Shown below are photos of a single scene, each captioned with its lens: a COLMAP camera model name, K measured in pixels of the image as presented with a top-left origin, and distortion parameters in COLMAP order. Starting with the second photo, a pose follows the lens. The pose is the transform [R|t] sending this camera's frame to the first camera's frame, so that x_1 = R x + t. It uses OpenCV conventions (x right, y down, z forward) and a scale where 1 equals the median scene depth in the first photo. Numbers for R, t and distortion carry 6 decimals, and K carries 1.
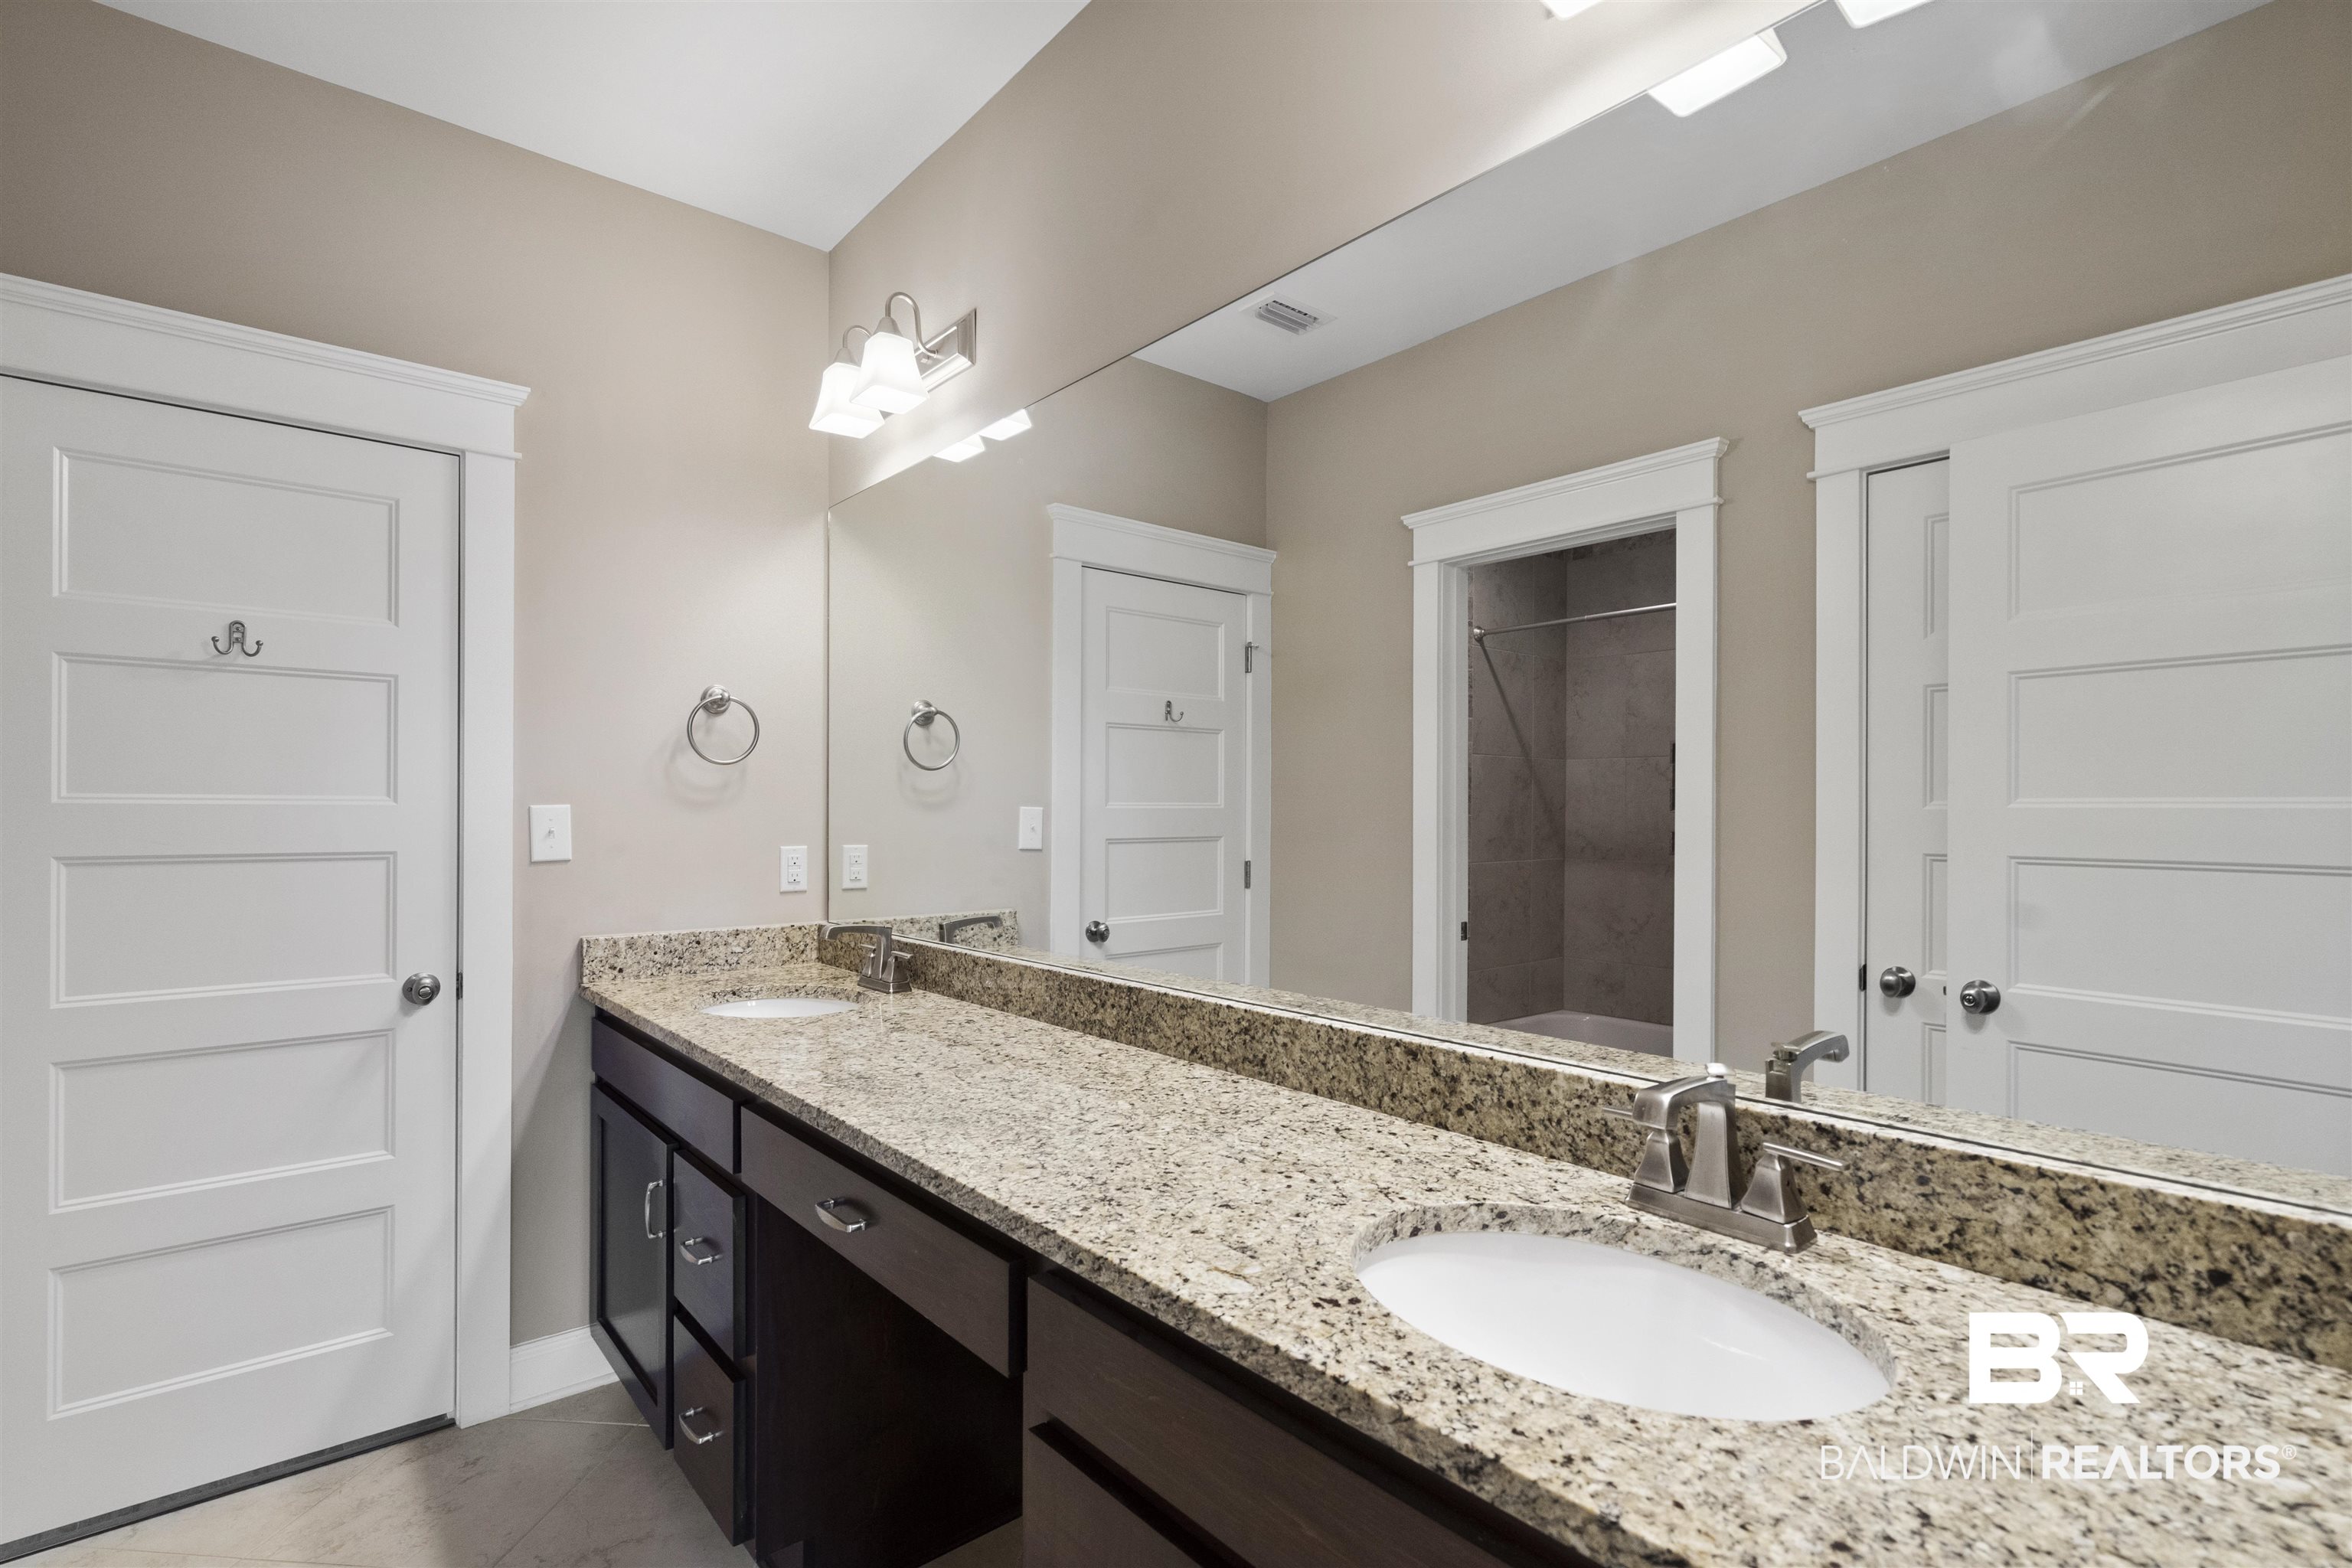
lens RADIAL K [[1090.0, 0, 1165.1], [0, 1090.0, 777.5], [0, 0, 1]] dist [-0.000184, 0.000831]
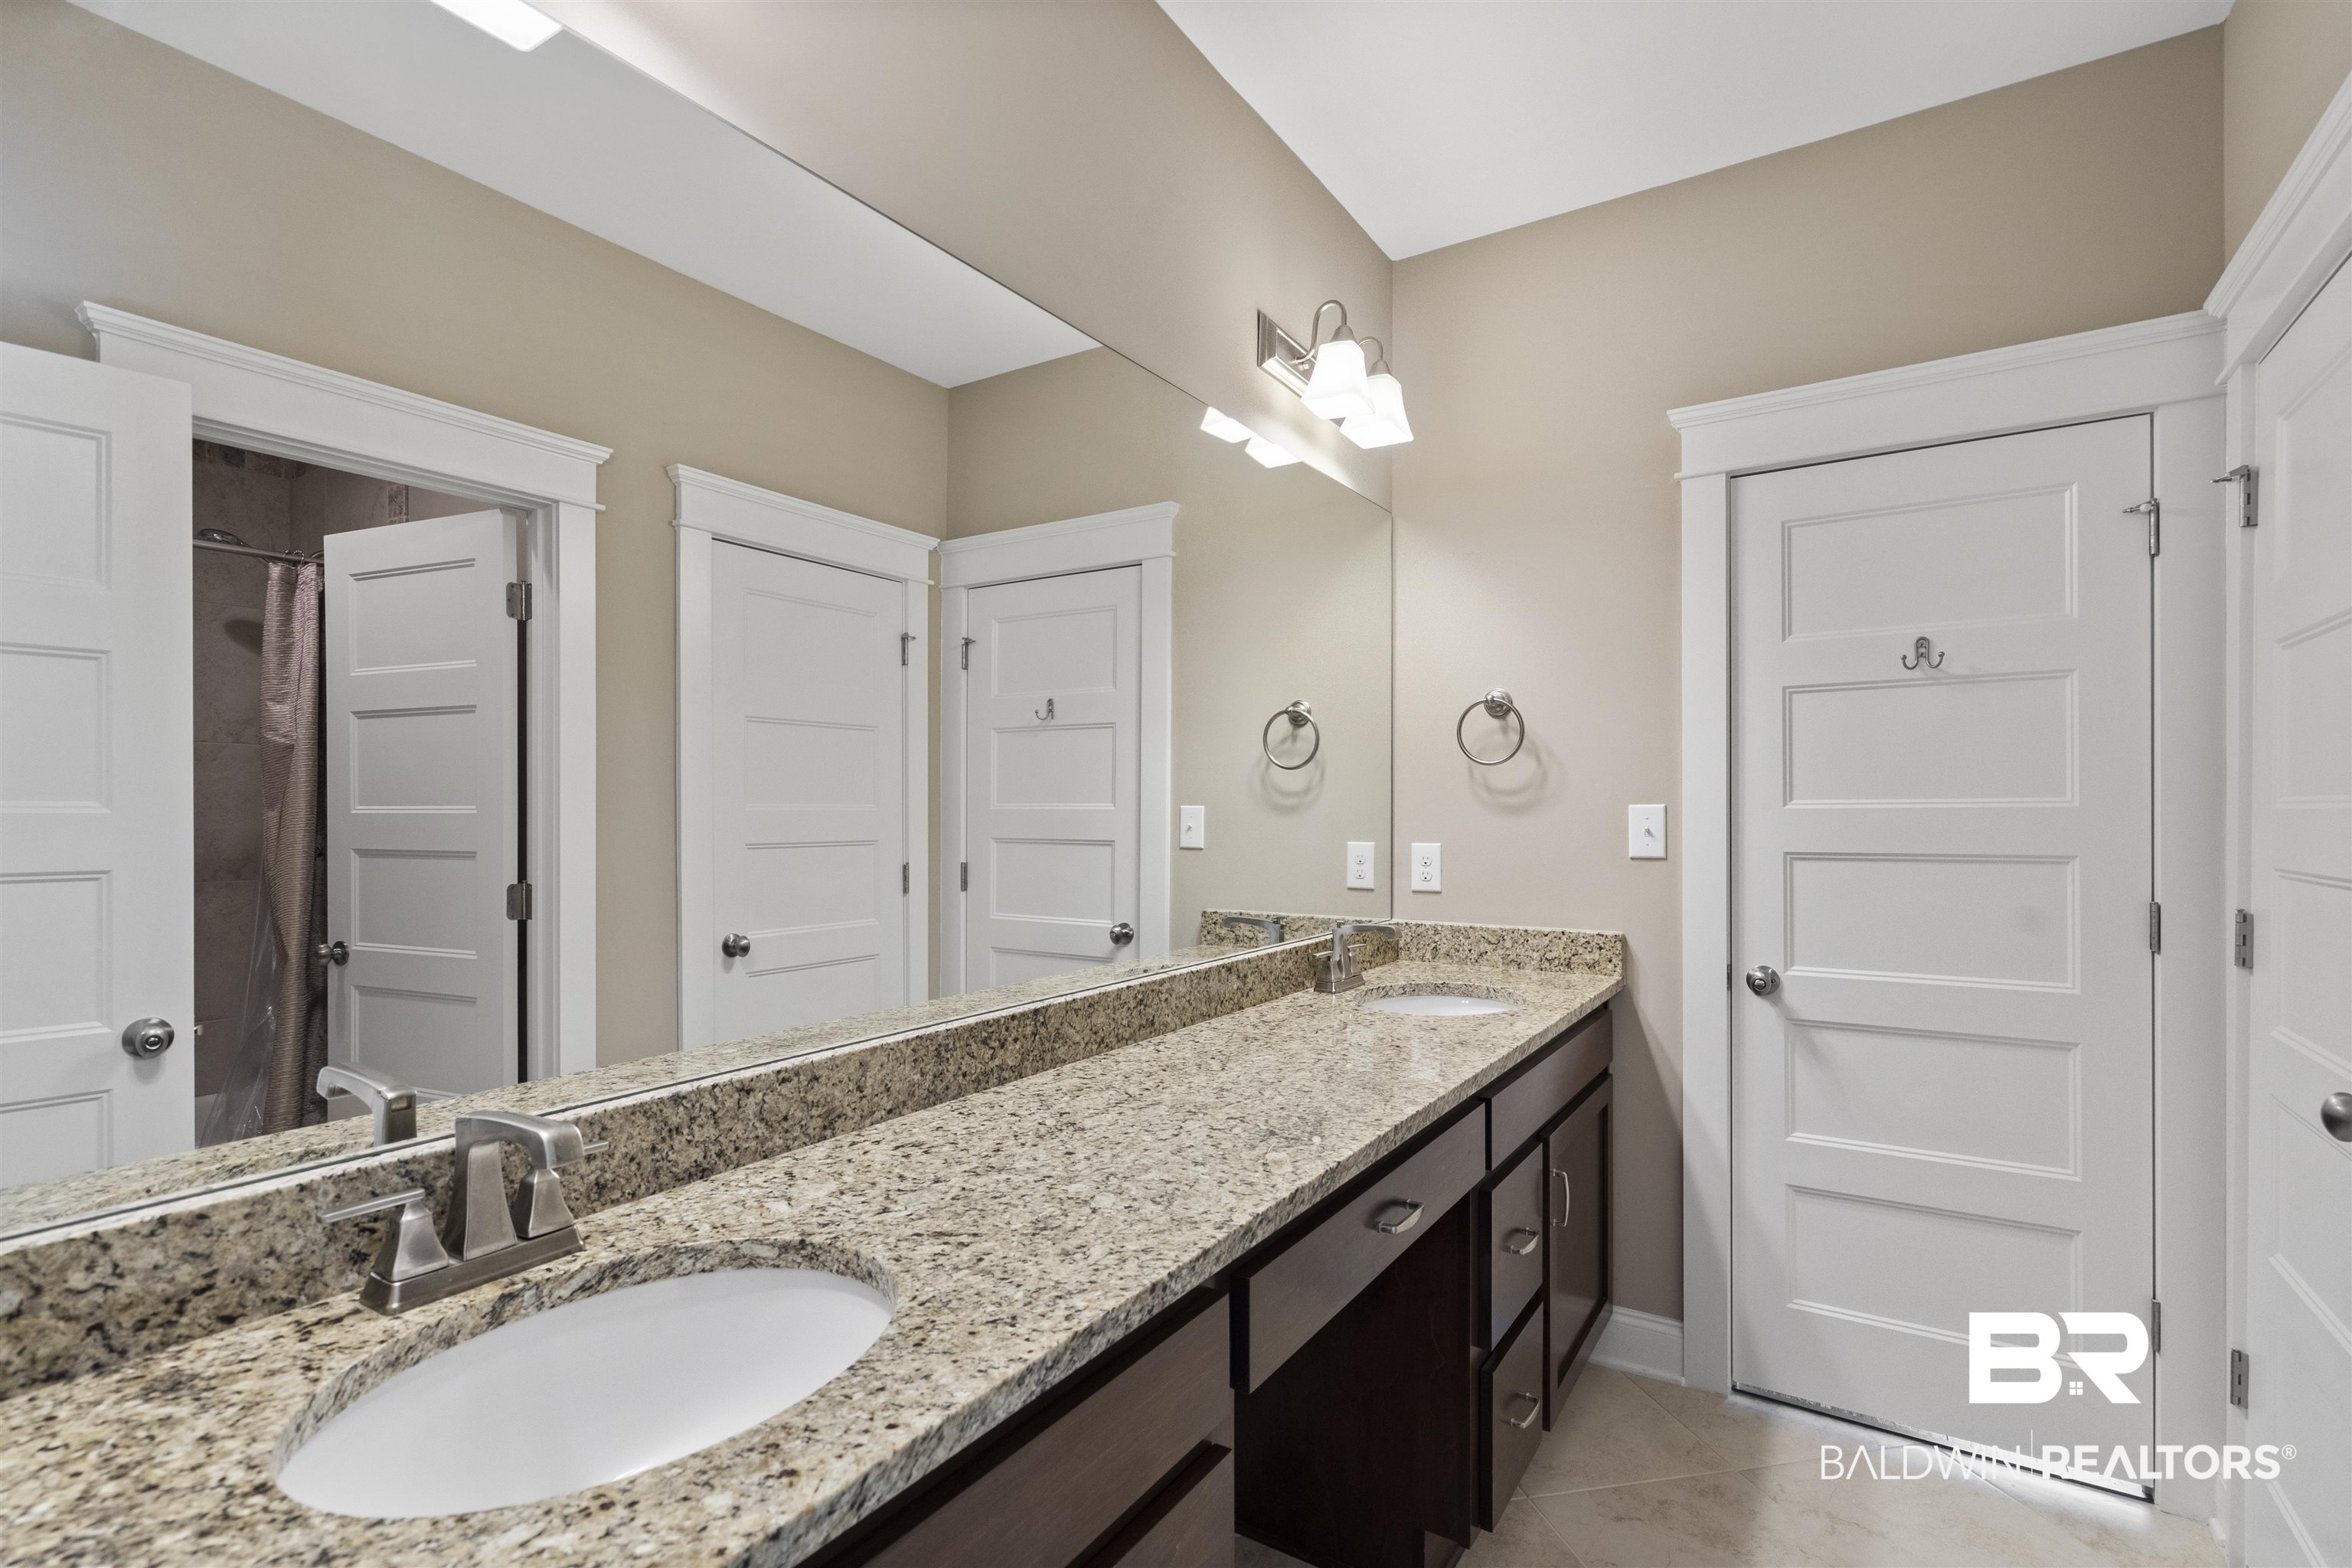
lens RADIAL K [[1090.0, 0, 1165.5], [0, 1090.0, 797.5], [0, 0, 1]] dist [-0.000184, 0.000831]
pose [[-0.258563, 0.005202, 0.965980, -0.969393], [-0.022245, 0.999688, -0.011338, 0.026701], [-0.965738, -0.024420, -0.258367, 1.183433]]
